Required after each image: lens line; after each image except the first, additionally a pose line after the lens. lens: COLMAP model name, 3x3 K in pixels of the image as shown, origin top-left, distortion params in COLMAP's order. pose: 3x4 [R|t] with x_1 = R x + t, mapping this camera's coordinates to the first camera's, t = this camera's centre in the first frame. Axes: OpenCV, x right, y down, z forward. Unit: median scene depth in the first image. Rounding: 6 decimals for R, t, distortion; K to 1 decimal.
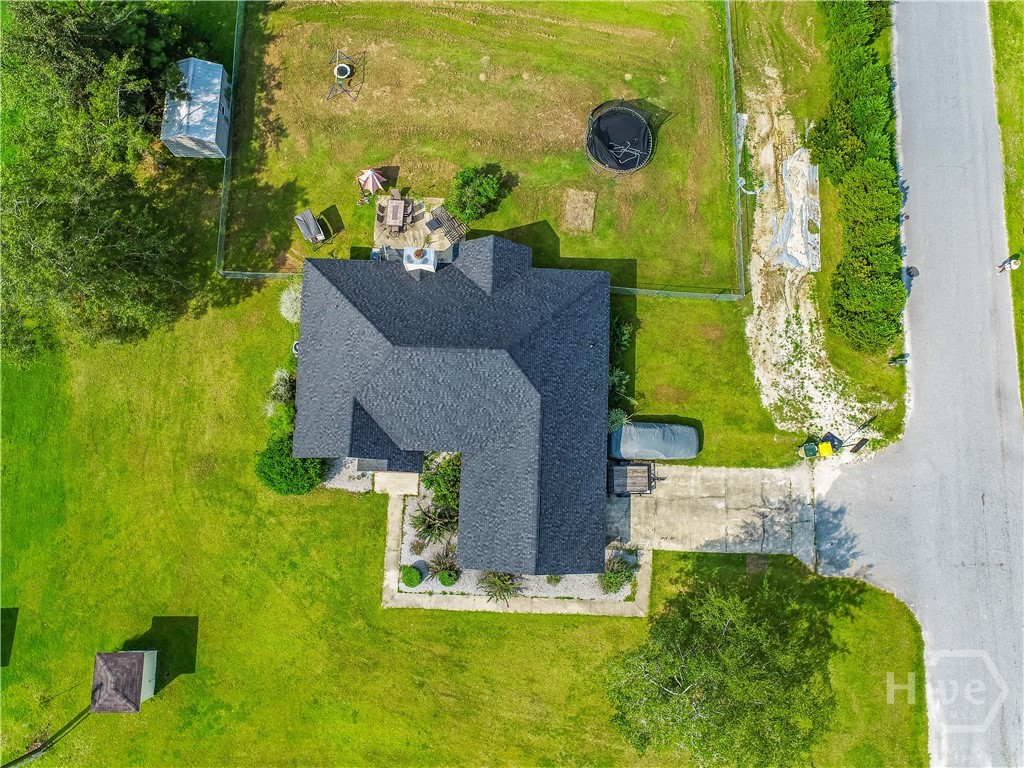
lens RADIAL K [[777.4, 0, 511.6], [0, 777.4, 390.7], [0, 0, 1]] dist [-0.009716, 0.021192]
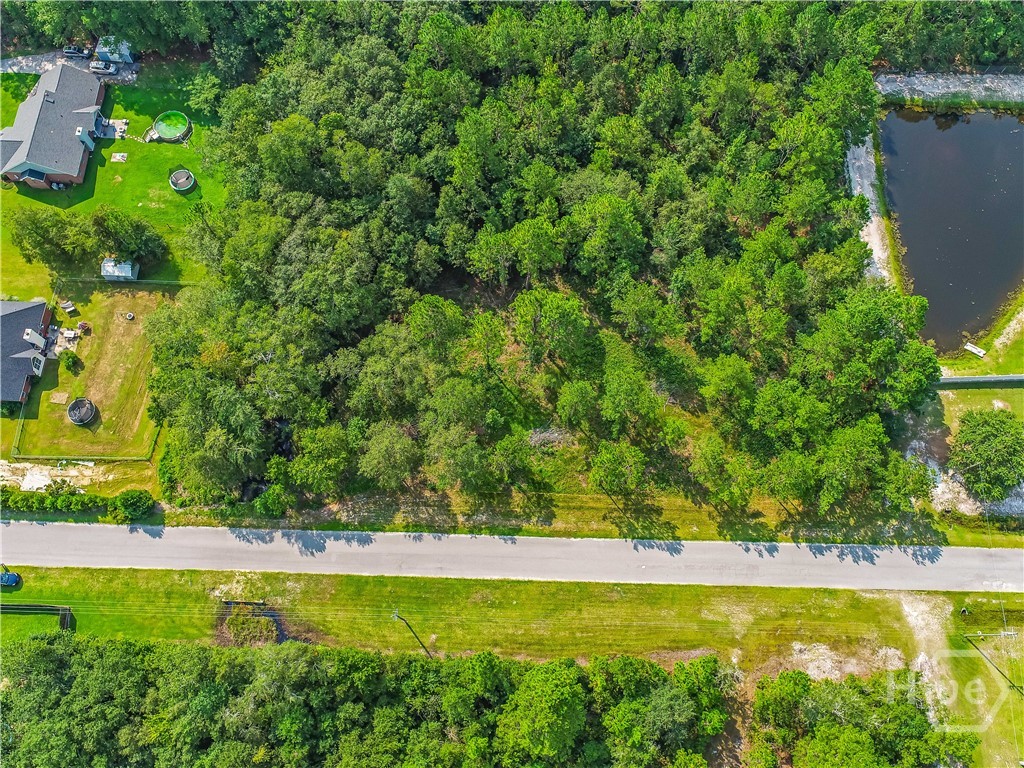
lens RADIAL K [[777.4, 0, 514.3], [0, 777.4, 383.9], [0, 0, 1]] dist [-0.009716, 0.021192]
pose [[-0.001866, 0.930081, -0.367350, 1.079006], [-0.989020, 0.052568, 0.138118, -2.278296], [0.147772, 0.363574, 0.919770, -1.313209]]
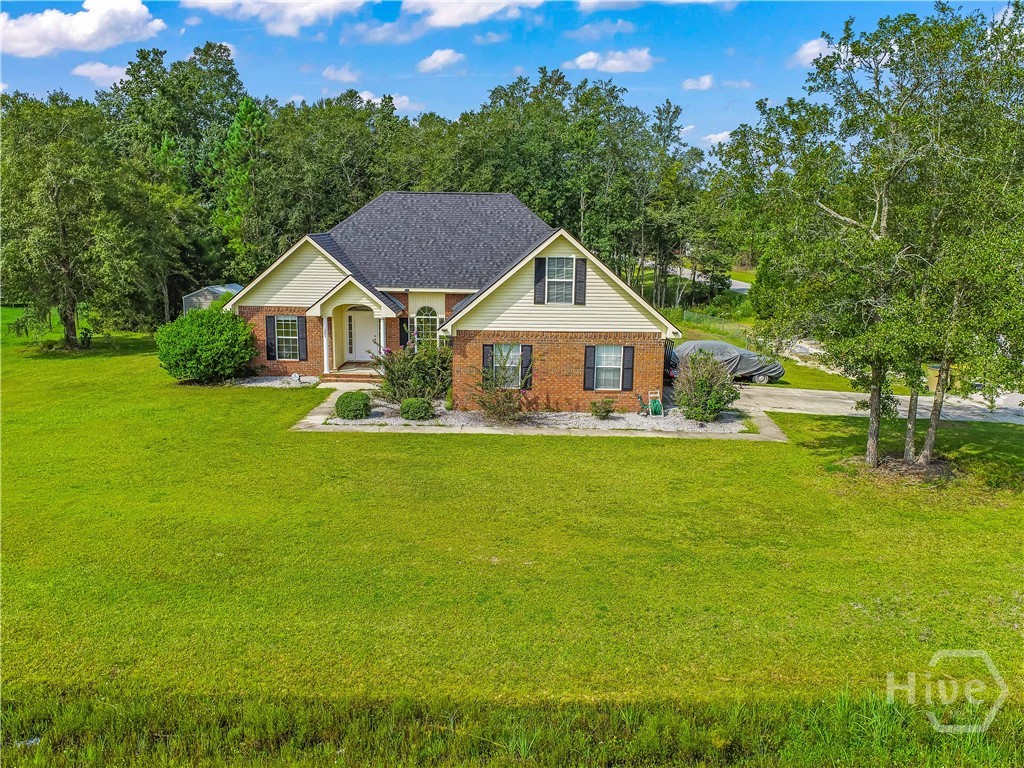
lens RADIAL K [[777.4, 0, 512.5], [0, 777.4, 383.9], [0, 0, 1]] dist [-0.009716, 0.021192]
pose [[0.999678, -0.016069, 0.019640, -0.022205], [0.023911, 0.337344, -0.941078, 0.752179], [0.008497, 0.941244, 0.337620, 0.774056]]
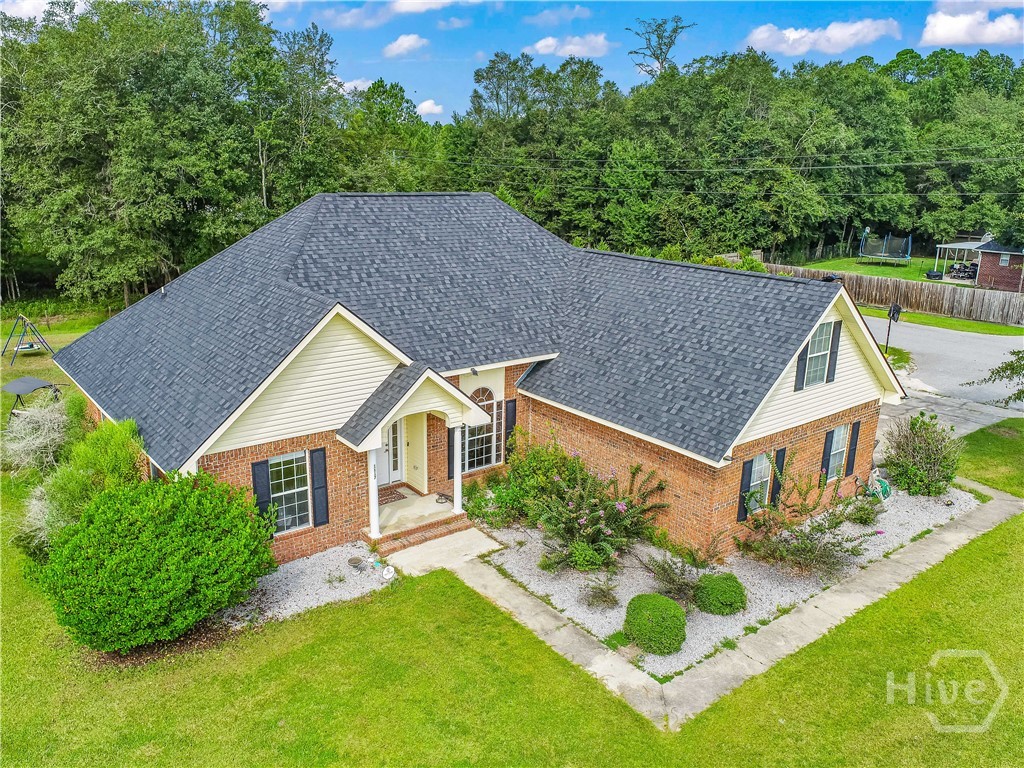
lens RADIAL K [[777.4, 0, 513.1], [0, 777.4, 388.6], [0, 0, 1]] dist [-0.009716, 0.021192]
pose [[0.762806, -0.190461, 0.617942, -0.349438], [0.638857, 0.369688, -0.674680, 0.376792], [-0.099945, 0.909426, 0.403677, 0.762848]]
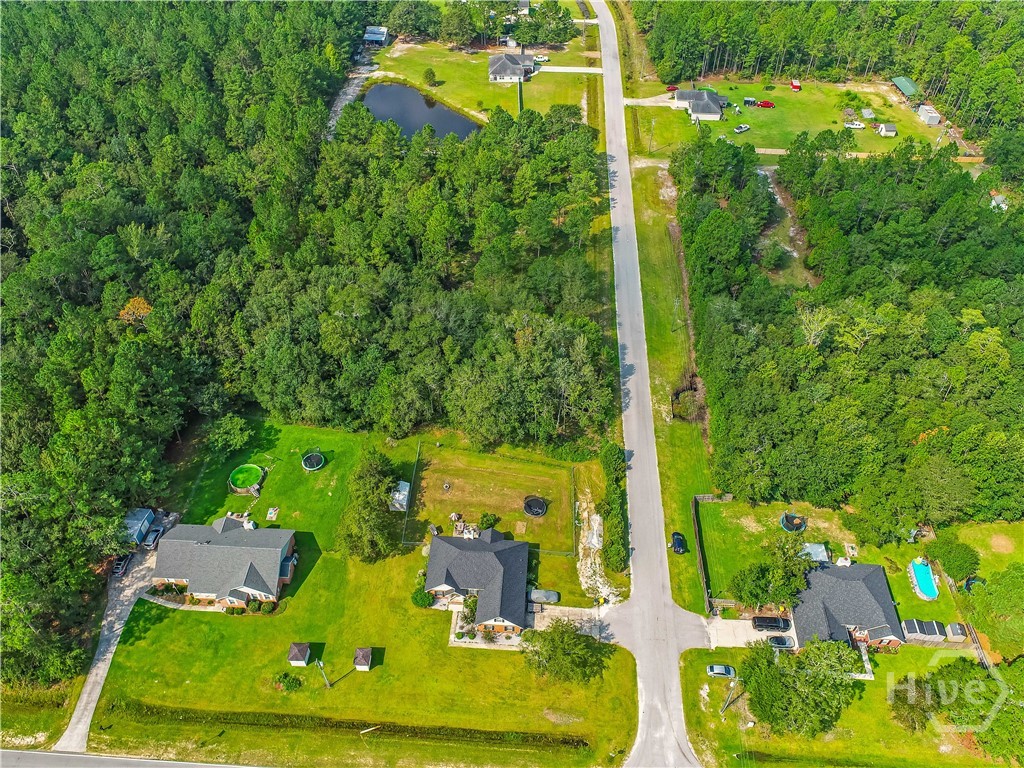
lens RADIAL K [[777.4, 0, 509.1], [0, 777.4, 381.3], [0, 0, 1]] dist [-0.009716, 0.021192]
pose [[0.999258, 0.009415, -0.037344, 0.157548], [-0.029760, 0.804229, -0.593574, 1.177698], [0.024445, 0.594245, 0.803912, -1.889724]]
